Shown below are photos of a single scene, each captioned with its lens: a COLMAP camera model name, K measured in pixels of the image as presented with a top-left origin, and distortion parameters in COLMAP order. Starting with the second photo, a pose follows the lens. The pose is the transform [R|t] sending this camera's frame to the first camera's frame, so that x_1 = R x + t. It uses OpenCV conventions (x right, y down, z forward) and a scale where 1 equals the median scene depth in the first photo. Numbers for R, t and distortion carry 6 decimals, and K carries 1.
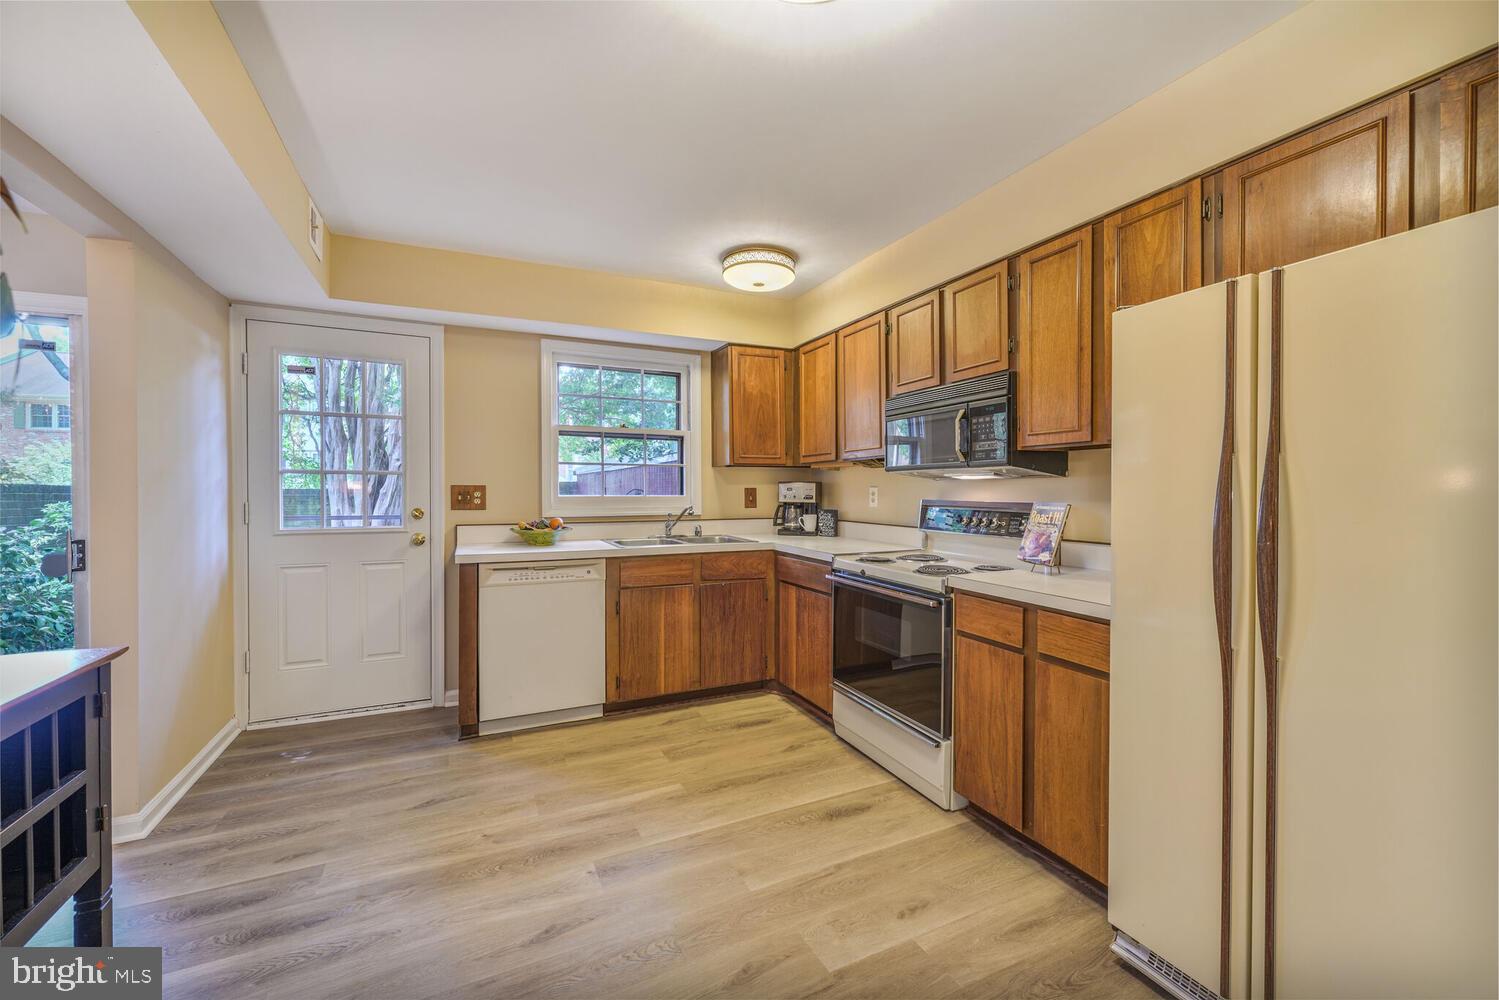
lens RADIAL K [[594.6, 0, 748.6], [0, 594.6, 499.2], [0, 0, 1]] dist [0.001823, 0.000179]
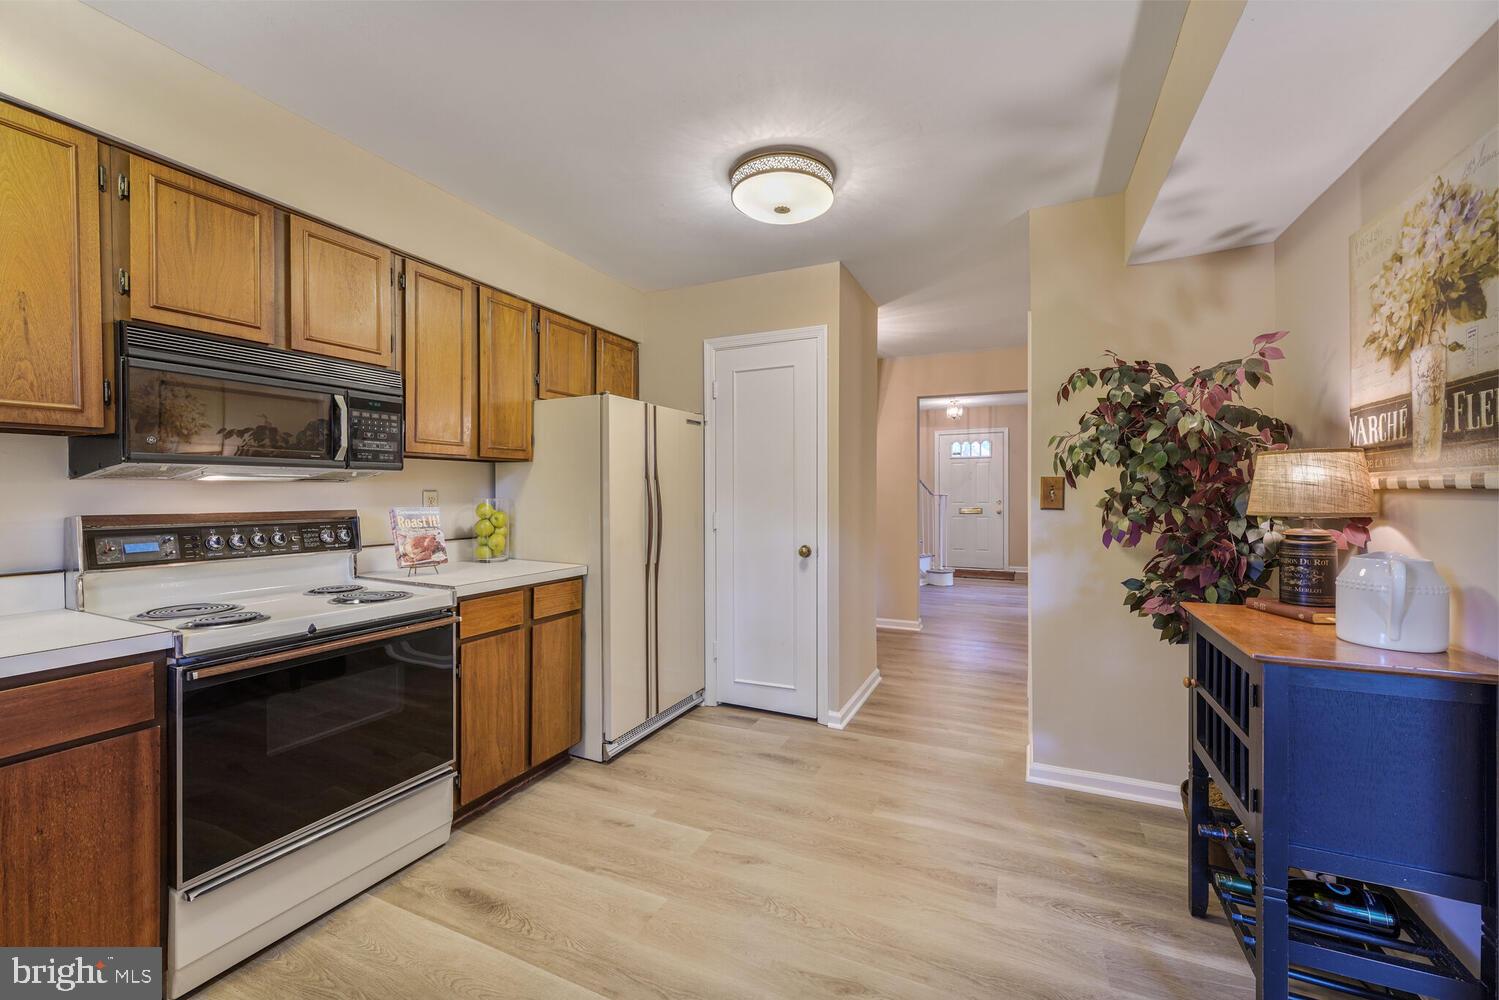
lens RADIAL K [[594.6, 0, 748.6], [0, 594.6, 499.2], [0, 0, 1]] dist [0.001823, 0.000179]
pose [[-0.636750, -0.009117, 0.771017, -0.679161], [0.012575, 0.999674, 0.022205, -0.025046], [-0.770968, 0.023835, -0.636428, 1.218938]]
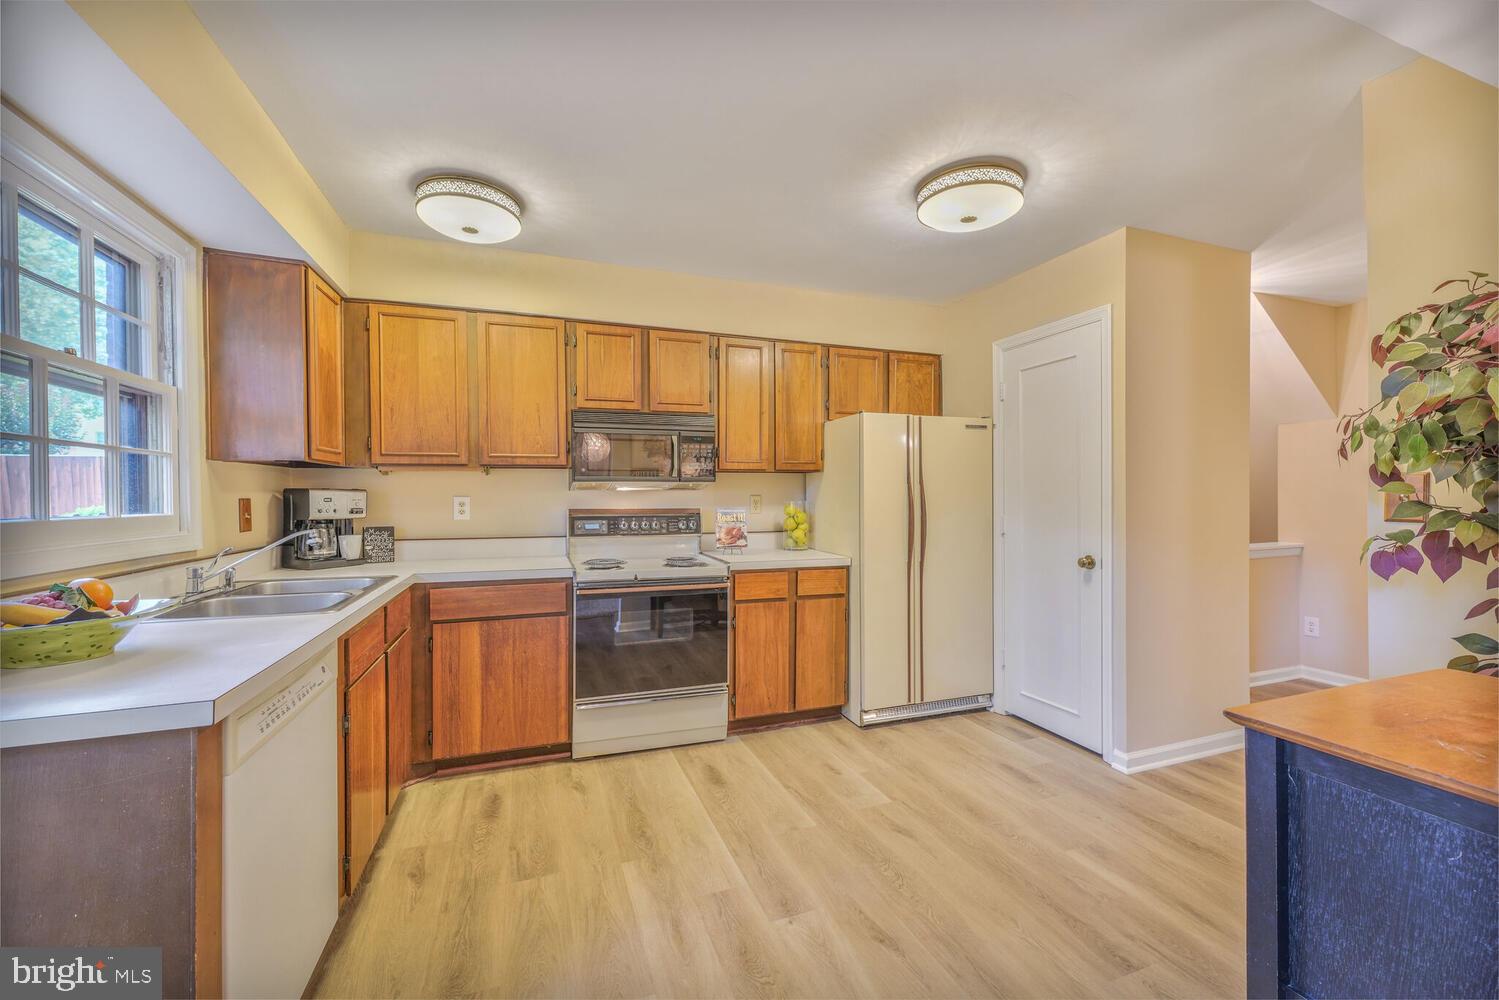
lens RADIAL K [[594.6, 0, 748.6], [0, 594.6, 499.2], [0, 0, 1]] dist [0.001823, 0.000179]
pose [[0.091153, -0.006141, 0.995818, -0.992094], [0.018755, 0.999814, 0.004449, -0.020612], [-0.995660, 0.018271, 0.091251, 0.818250]]
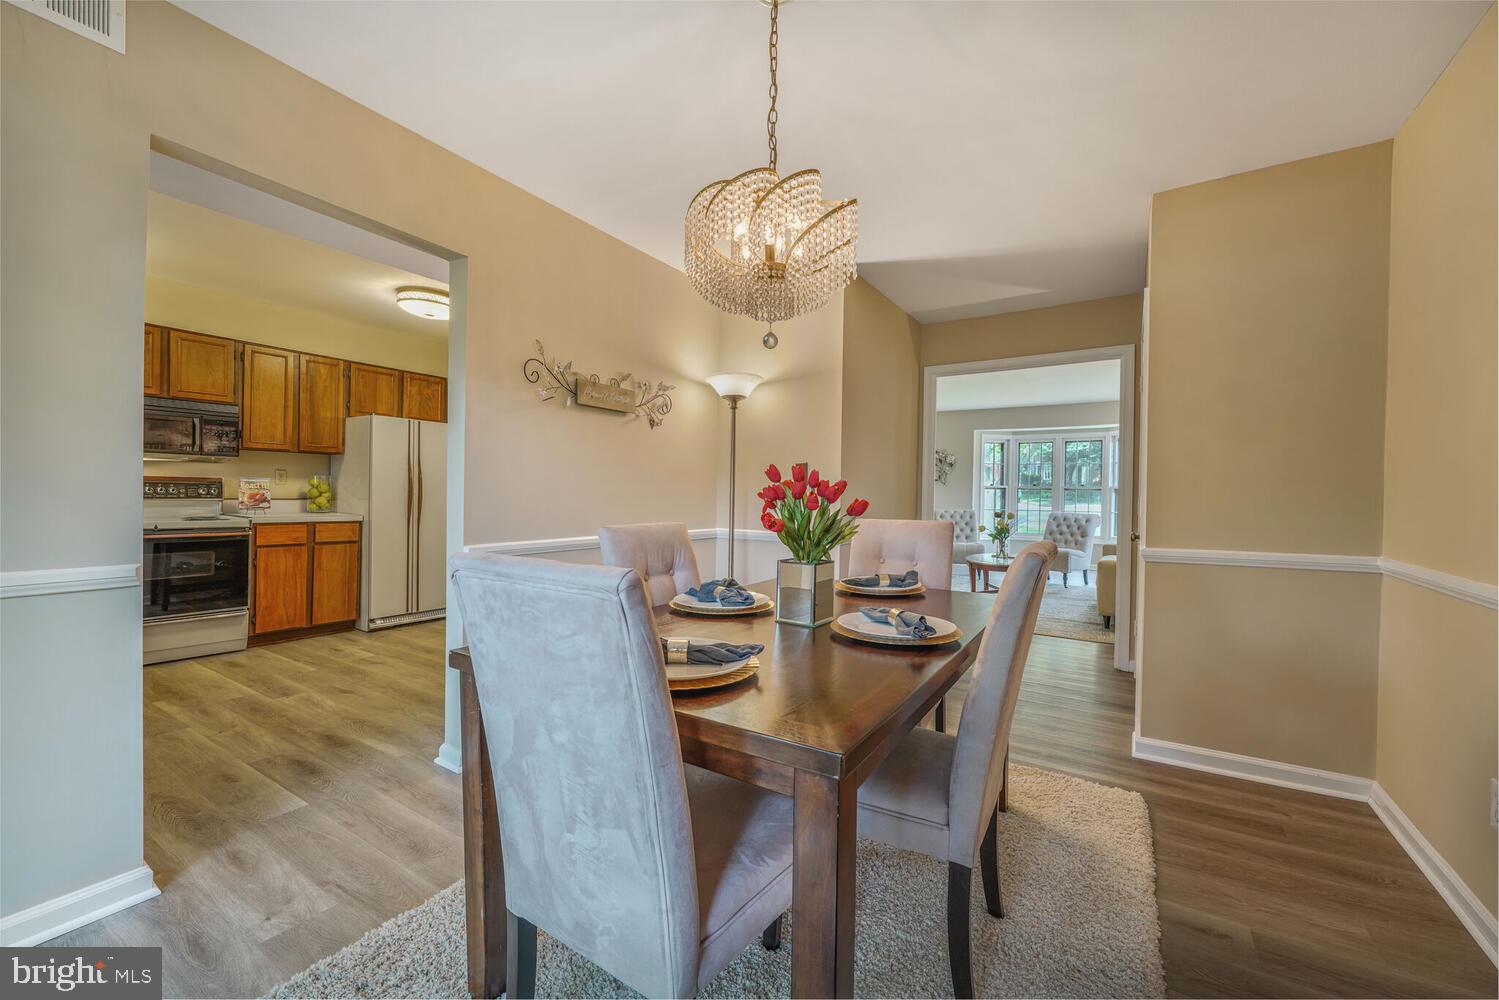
lens RADIAL K [[594.6, 0, 748.6], [0, 594.6, 499.2], [0, 0, 1]] dist [0.001823, 0.000179]
pose [[-0.528654, -0.021172, 0.848573, -1.984793], [-0.007814, 0.999768, 0.020077, 0.024185], [-0.848801, 0.003983, -0.528697, 0.661550]]
